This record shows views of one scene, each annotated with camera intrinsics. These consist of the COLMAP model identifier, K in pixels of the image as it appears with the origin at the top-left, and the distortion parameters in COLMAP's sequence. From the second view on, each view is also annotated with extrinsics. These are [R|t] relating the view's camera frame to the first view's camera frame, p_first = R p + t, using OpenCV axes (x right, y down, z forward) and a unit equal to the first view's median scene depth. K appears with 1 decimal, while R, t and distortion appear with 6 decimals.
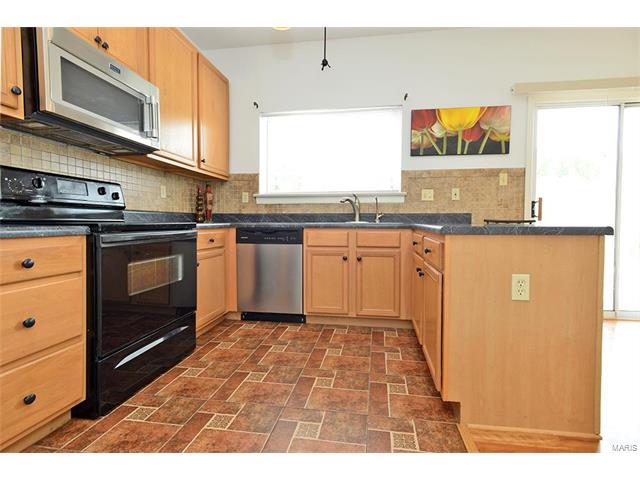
lens RADIAL K [[308.4, 0, 326.1], [0, 308.4, 241.1], [0, 0, 1]] dist [-0.028270, 0.006262]
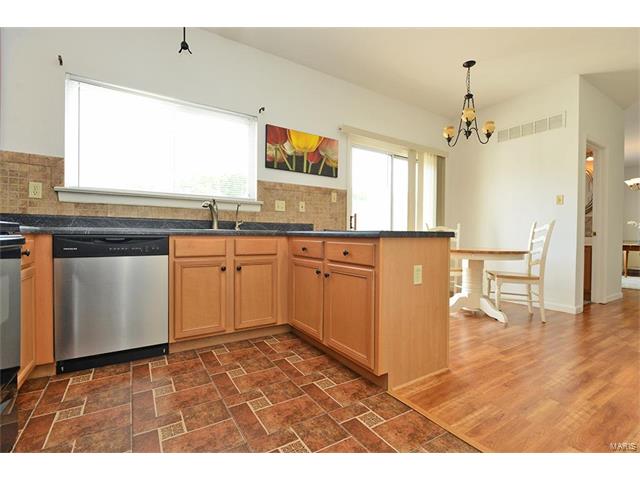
lens RADIAL K [[308.4, 0, 325.2], [0, 308.4, 239.9], [0, 0, 1]] dist [-0.028270, 0.006262]
pose [[0.725178, -0.001718, 0.688559, -0.312961], [0.035367, 0.998770, -0.034755, 0.012247], [-0.687653, 0.049556, 0.724347, 0.125969]]
